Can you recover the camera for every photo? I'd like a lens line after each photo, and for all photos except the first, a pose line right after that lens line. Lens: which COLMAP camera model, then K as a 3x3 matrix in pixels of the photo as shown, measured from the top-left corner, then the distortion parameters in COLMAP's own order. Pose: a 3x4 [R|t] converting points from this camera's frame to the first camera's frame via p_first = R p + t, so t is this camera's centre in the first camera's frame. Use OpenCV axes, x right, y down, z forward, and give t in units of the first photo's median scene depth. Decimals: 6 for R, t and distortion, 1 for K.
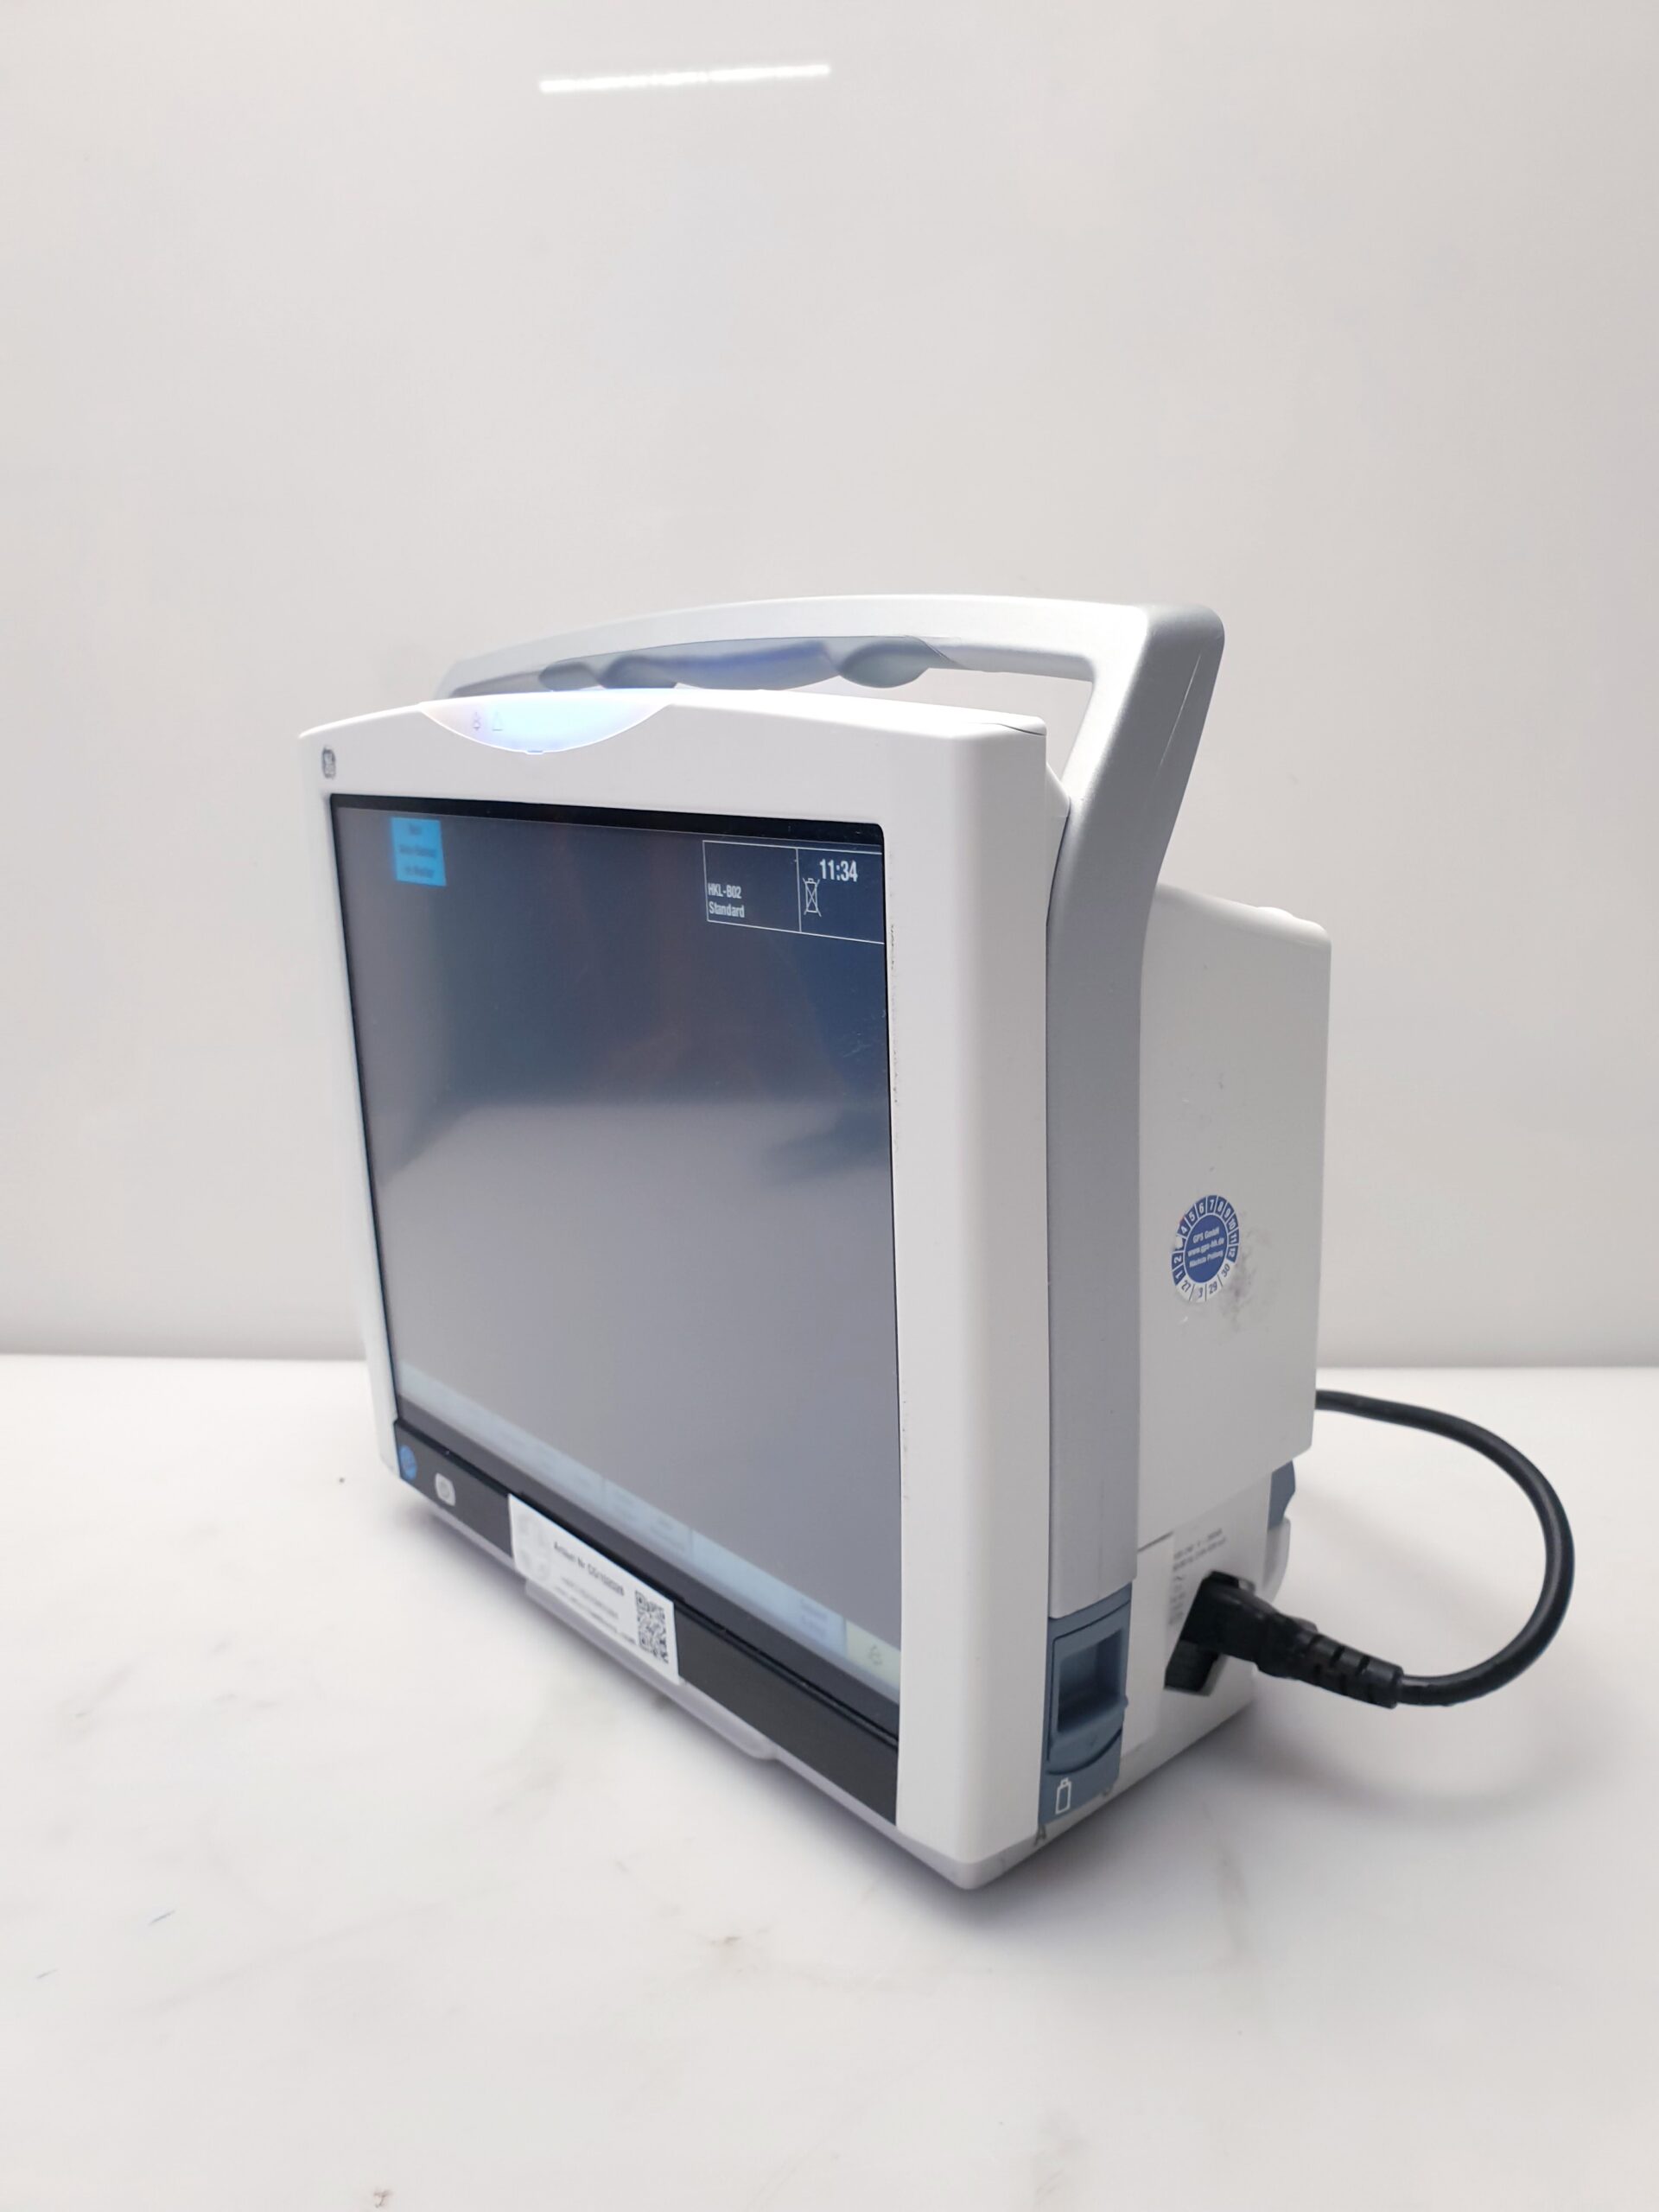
lens RADIAL K [[1785.9, 0, 830.6], [0, 1785.9, 1100.9], [0, 0, 1]] dist [-0.008575, -0.020064]
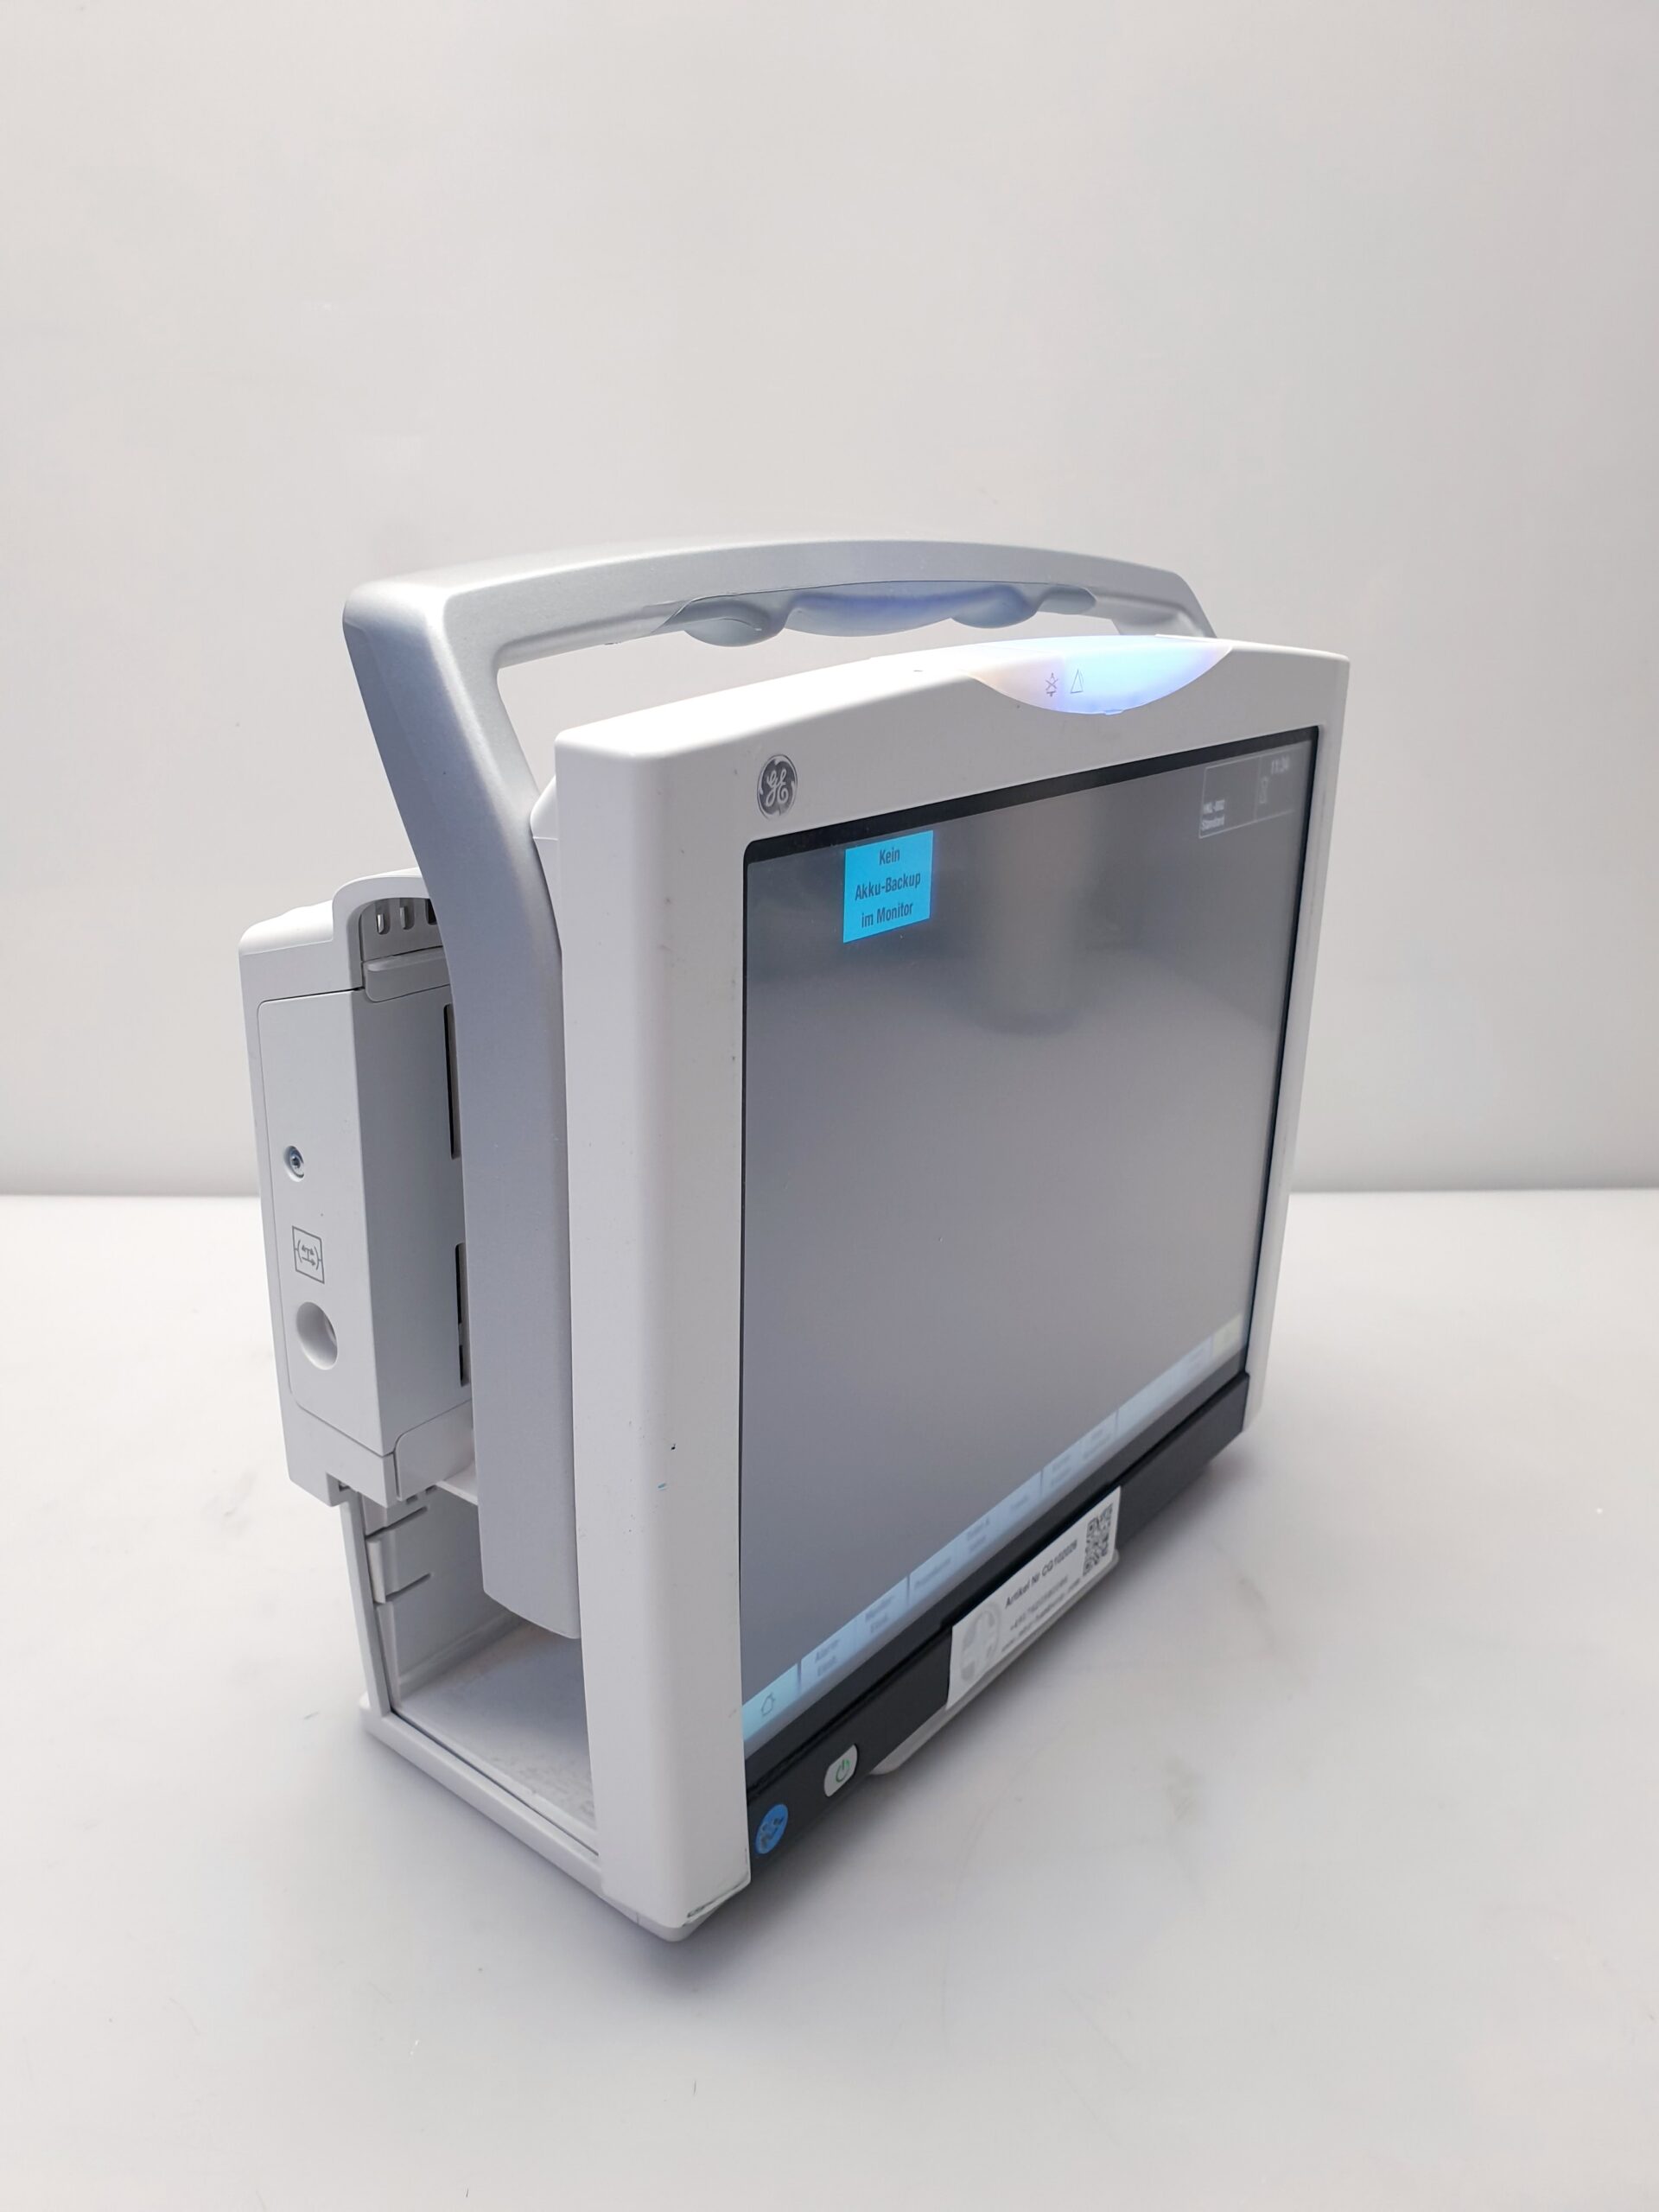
lens RADIAL K [[1785.9, 0, 835.6], [0, 1785.9, 1109.9], [0, 0, 1]] dist [-0.008575, -0.020064]
pose [[-0.239808, -0.286033, 0.927727, -1.135255], [0.206964, 0.918581, 0.336711, -0.378185], [-0.948503, 0.272752, -0.161085, 1.469732]]
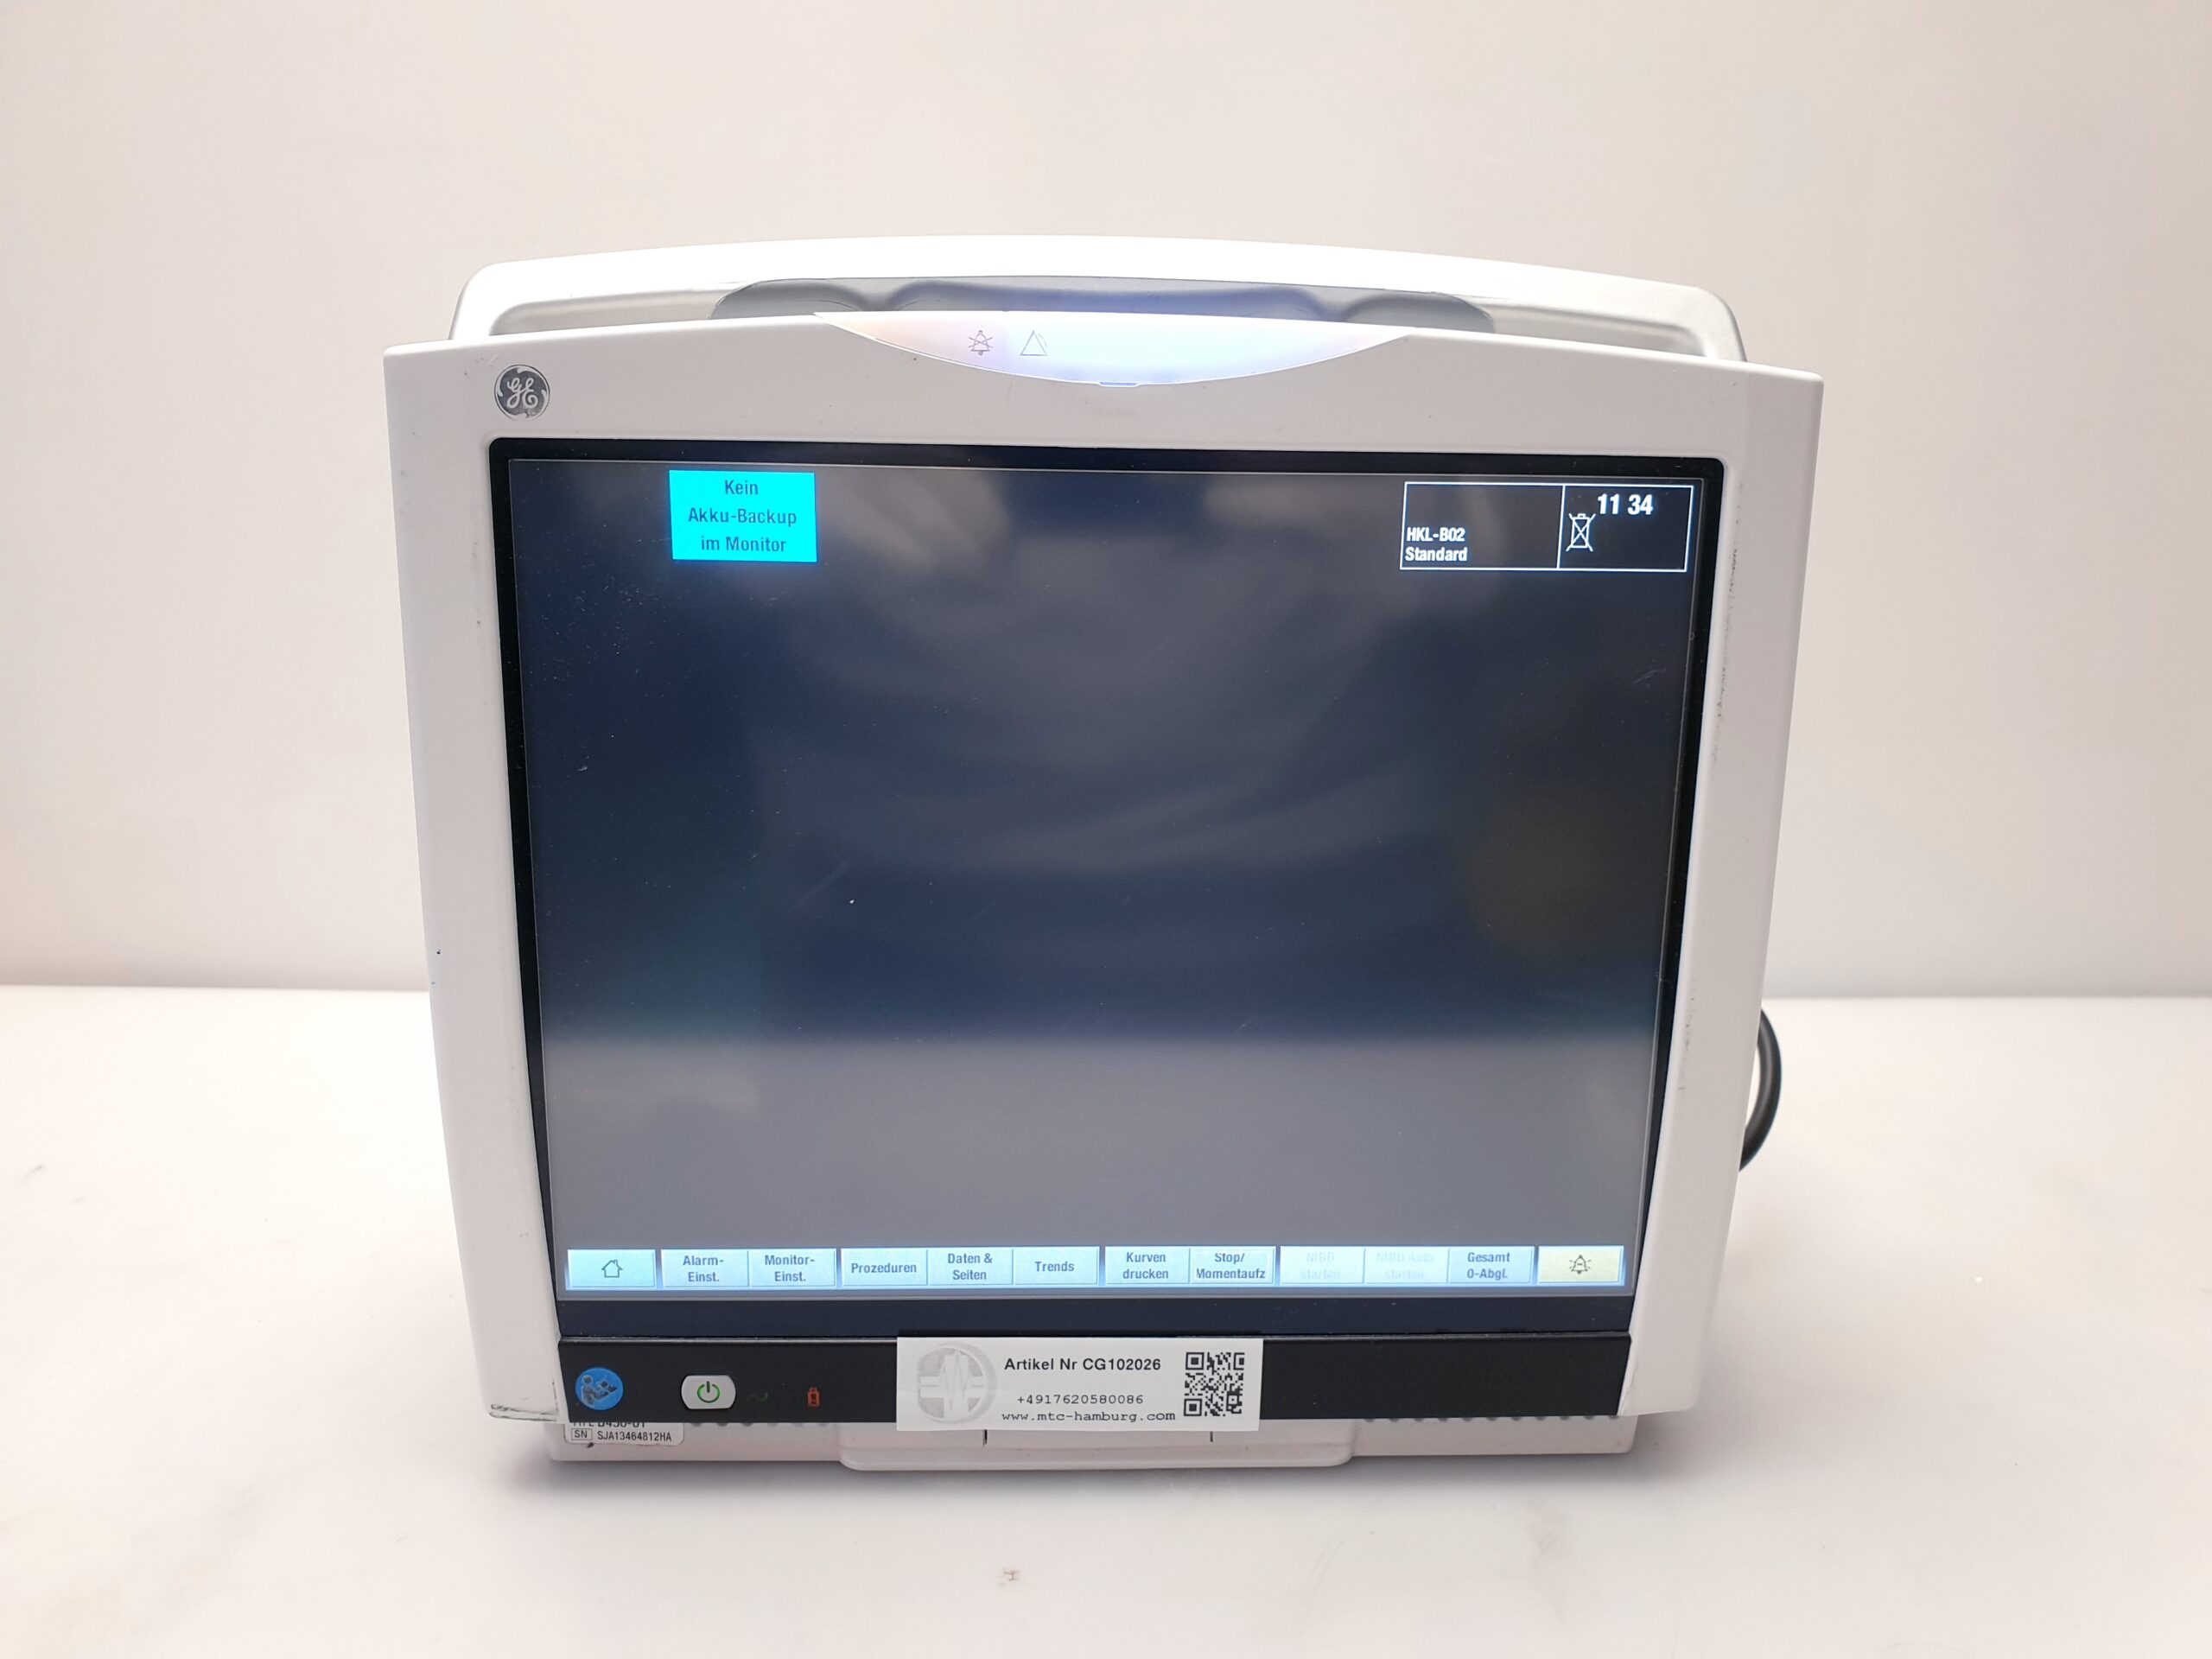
lens RADIAL K [[1785.9, 0, 1102.7], [0, 1785.9, 839.8], [0, 0, 1]] dist [-0.008575, -0.020064]
pose [[0.602741, -0.128379, 0.787542, -0.941237], [0.146225, 0.988030, 0.049149, -0.028186], [-0.784424, 0.085534, 0.614298, 0.560779]]
